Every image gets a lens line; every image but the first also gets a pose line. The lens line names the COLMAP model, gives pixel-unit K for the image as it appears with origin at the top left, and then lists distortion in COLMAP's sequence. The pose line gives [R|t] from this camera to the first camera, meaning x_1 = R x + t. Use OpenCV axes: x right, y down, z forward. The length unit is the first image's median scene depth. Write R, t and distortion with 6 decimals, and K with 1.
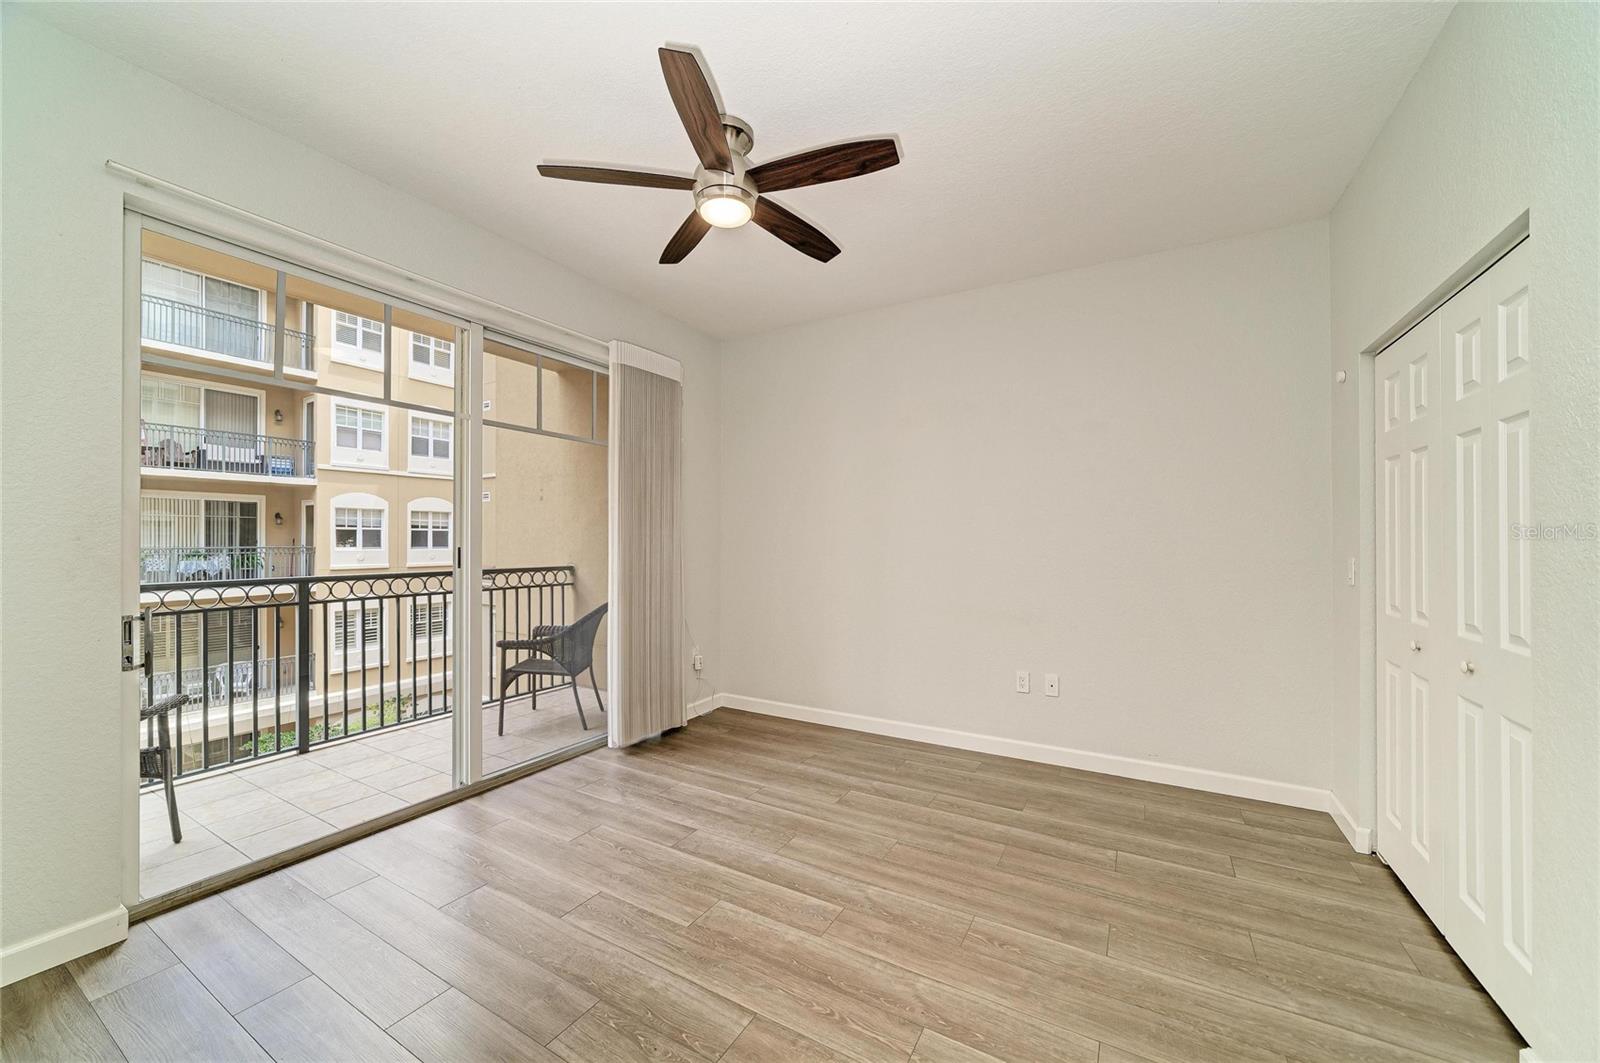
lens RADIAL K [[604.2, 0, 807.0], [0, 604.2, 534.6], [0, 0, 1]] dist [-0.013920, 0.004125]
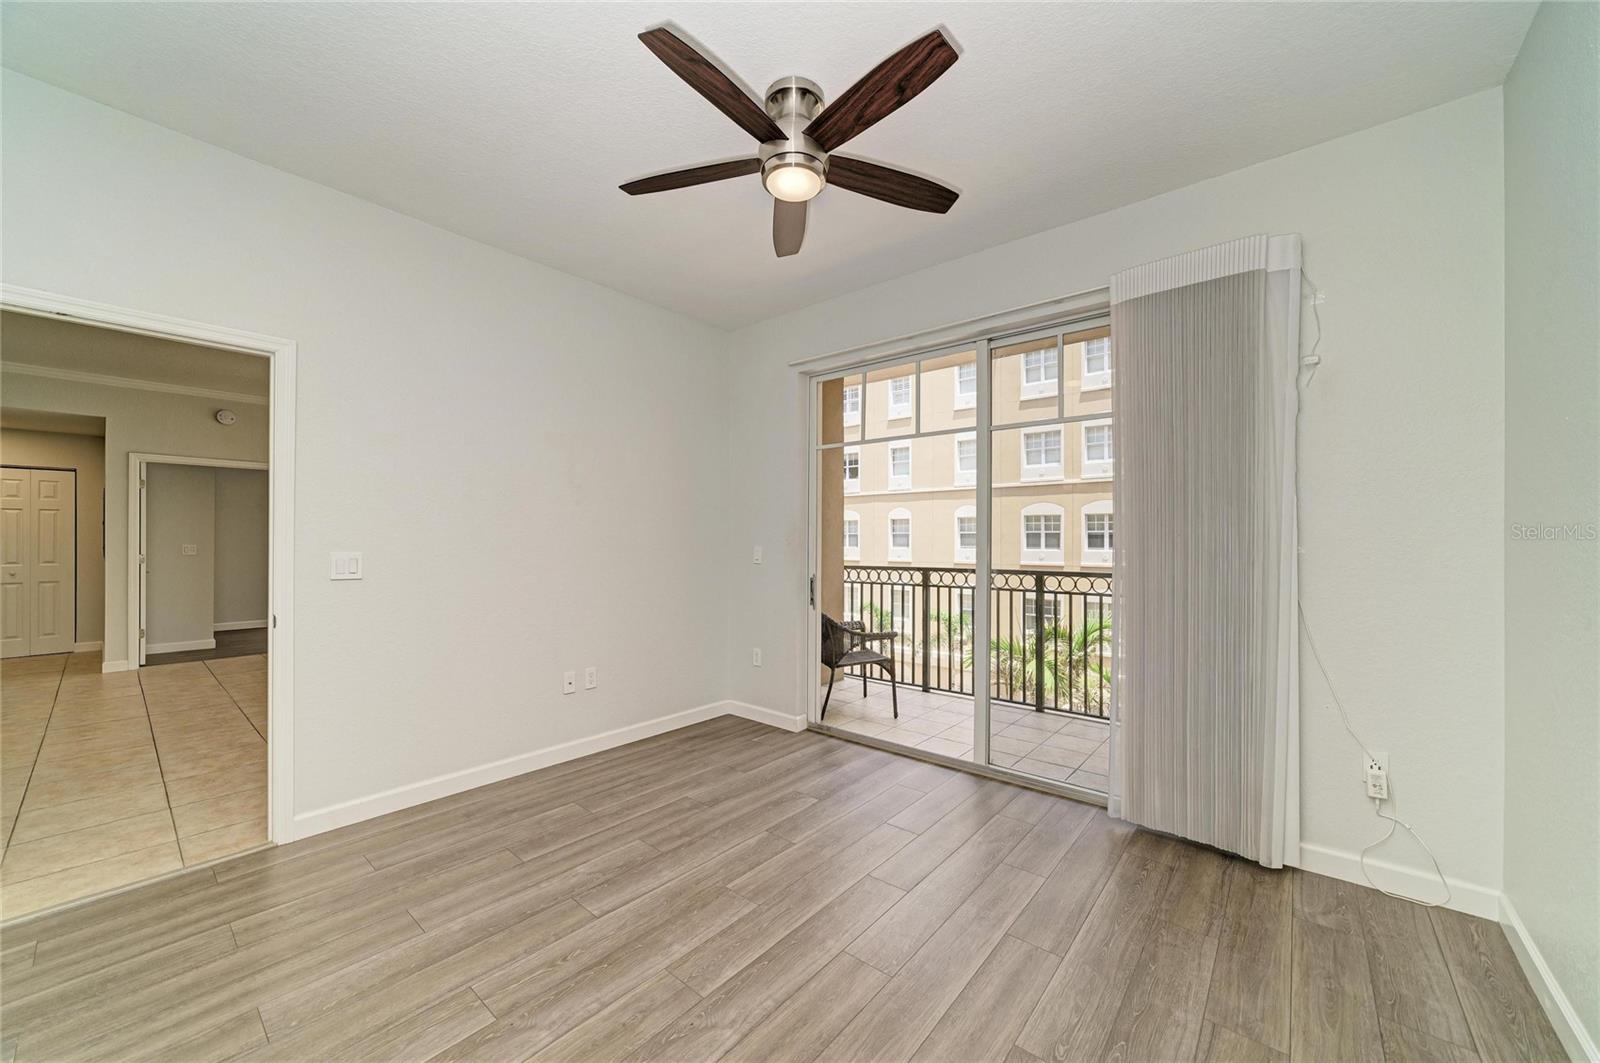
lens RADIAL K [[604.2, 0, 808.6], [0, 604.2, 540.1], [0, 0, 1]] dist [-0.013920, 0.004125]
pose [[-0.189797, -0.003237, -0.981818, 0.811001], [0.010125, 0.999935, -0.005254, 0.013158], [0.981771, -0.010938, -0.189752, 1.273850]]
